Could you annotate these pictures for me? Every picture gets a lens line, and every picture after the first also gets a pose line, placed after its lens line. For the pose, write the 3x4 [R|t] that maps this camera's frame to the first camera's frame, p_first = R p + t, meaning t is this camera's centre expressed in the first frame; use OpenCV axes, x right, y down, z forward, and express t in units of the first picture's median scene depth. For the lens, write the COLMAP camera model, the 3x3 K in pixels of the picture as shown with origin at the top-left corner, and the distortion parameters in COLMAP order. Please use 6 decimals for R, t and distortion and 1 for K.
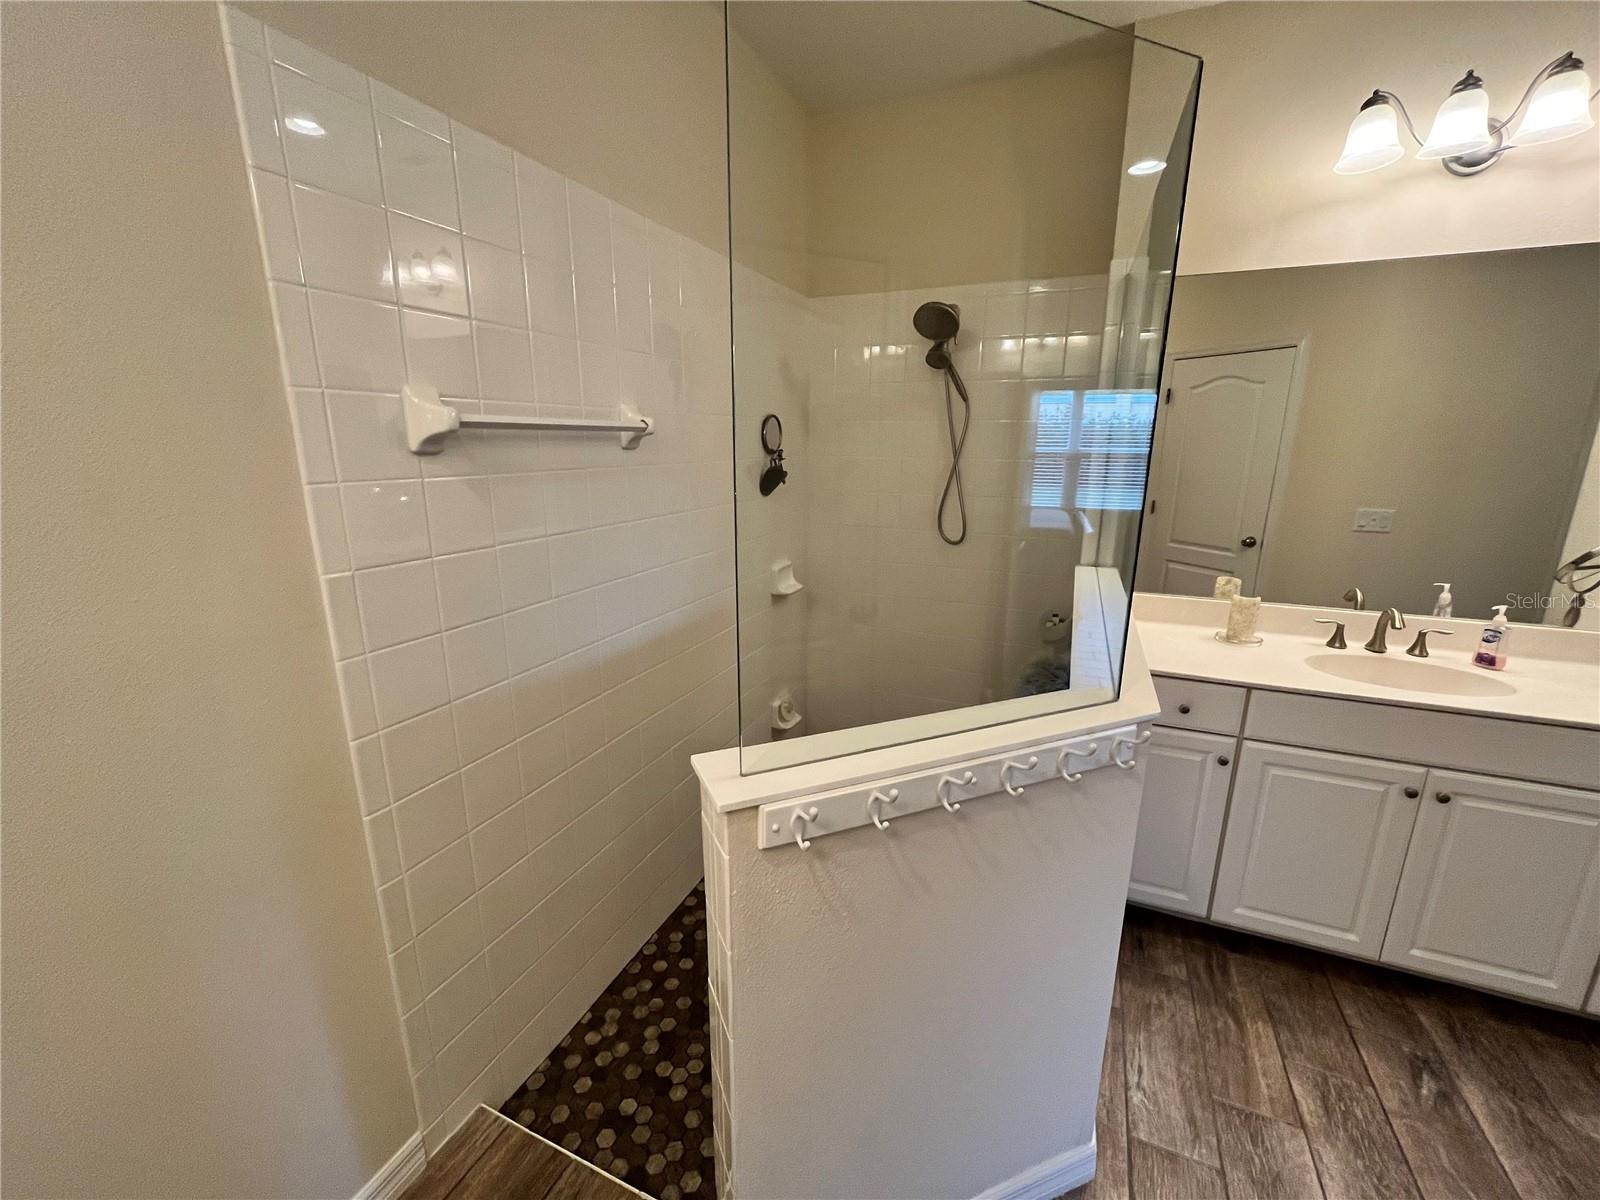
lens RADIAL K [[652.0, 0, 799.1], [0, 652.0, 601.8], [0, 0, 1]] dist [-0.001600, 0.000230]
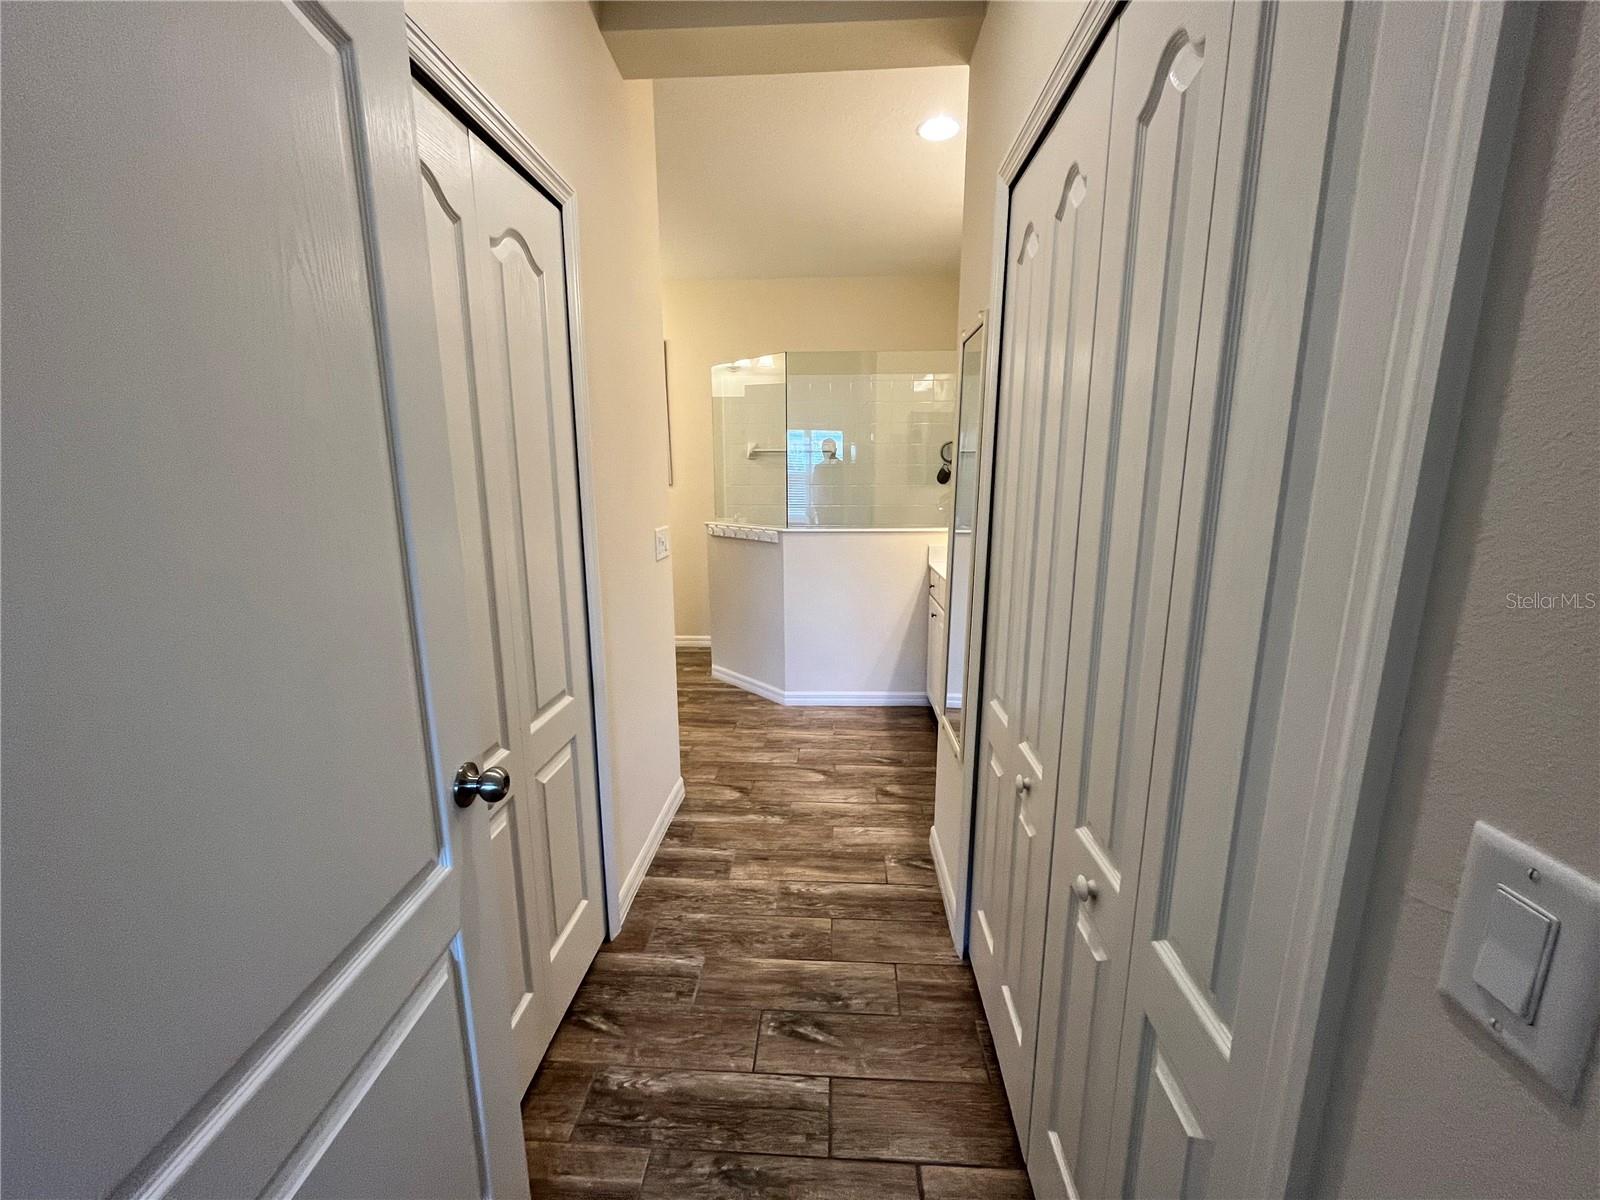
lens RADIAL K [[649.0, 0, 797.7], [0, 649.0, 600.5], [0, 0, 1]] dist [-0.002480, 0.000007]
pose [[0.347613, 0.175511, -0.921065, 2.417138], [-0.224907, 0.969255, 0.099812, 0.112161], [0.910265, 0.172458, 0.376399, -0.078226]]
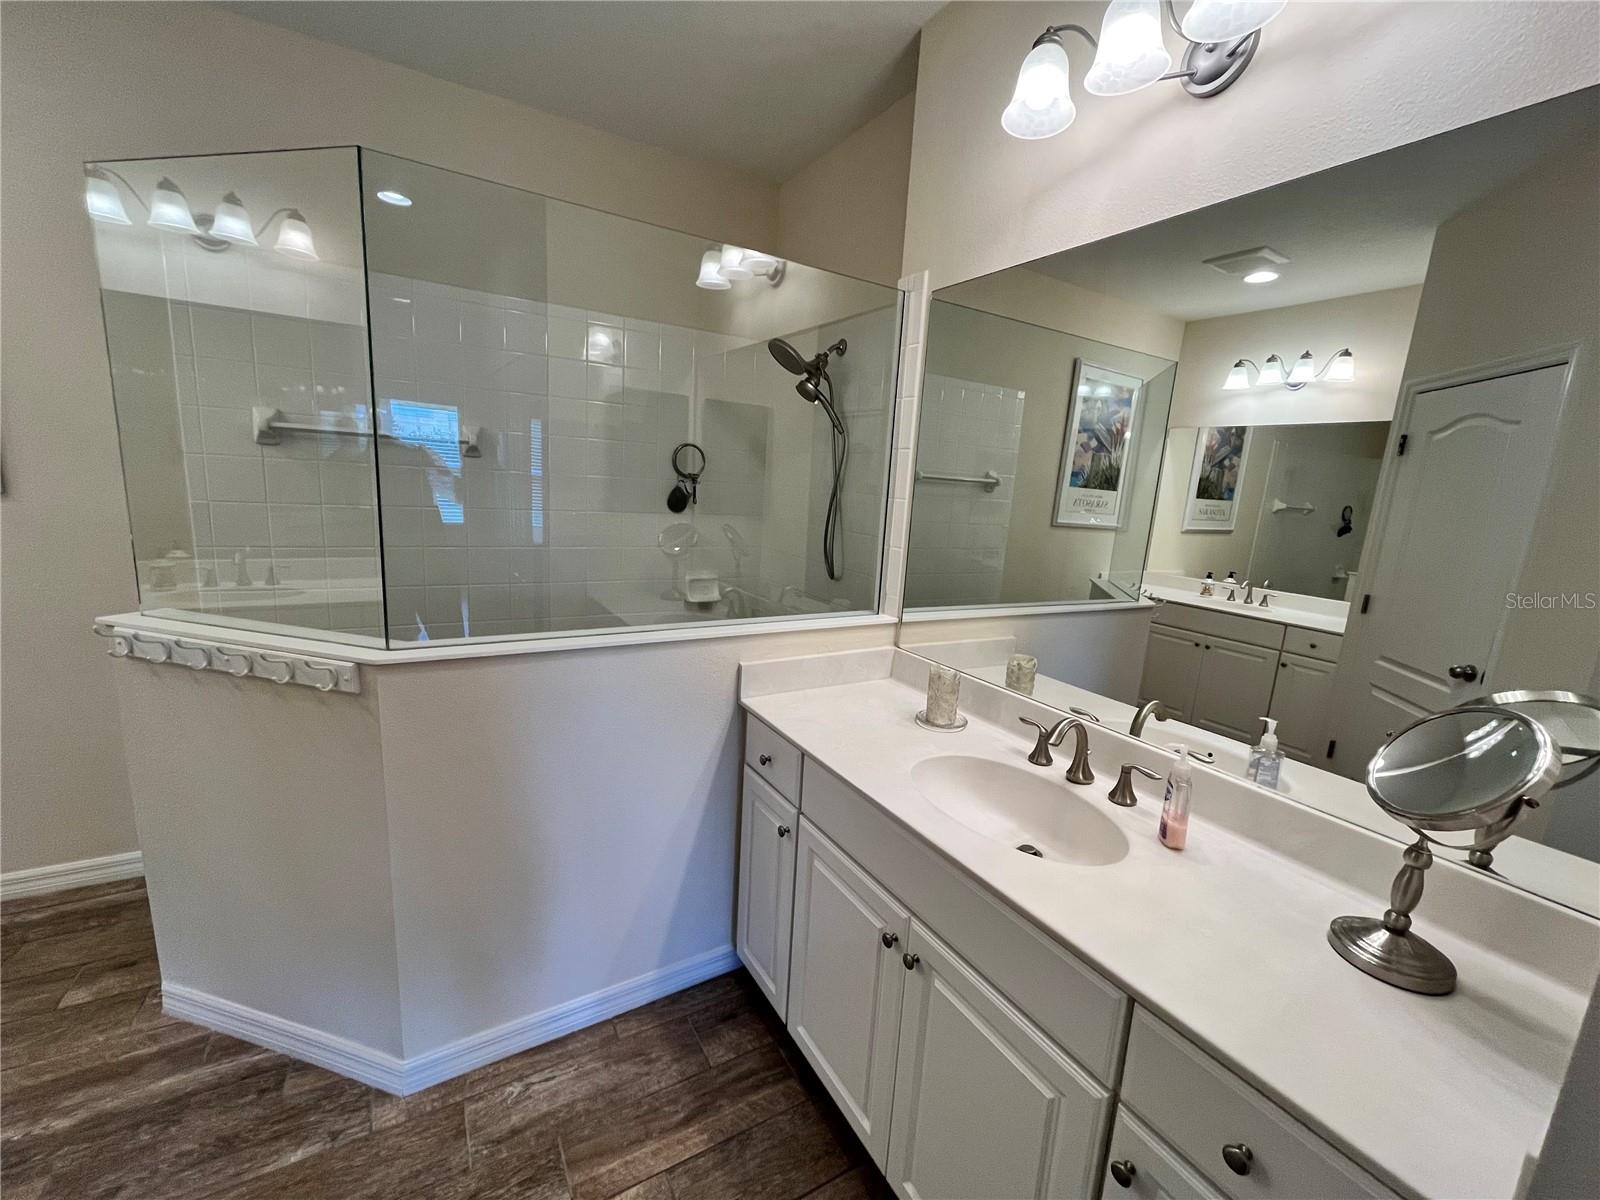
lens RADIAL K [[649.0, 0, 797.7], [0, 649.0, 600.5], [0, 0, 1]] dist [-0.002480, 0.000007]
pose [[0.805362, 0.152705, -0.572777, 1.198716], [-0.199889, 0.979617, -0.019887, -0.044493], [0.558065, 0.130508, 0.819470, 0.290649]]
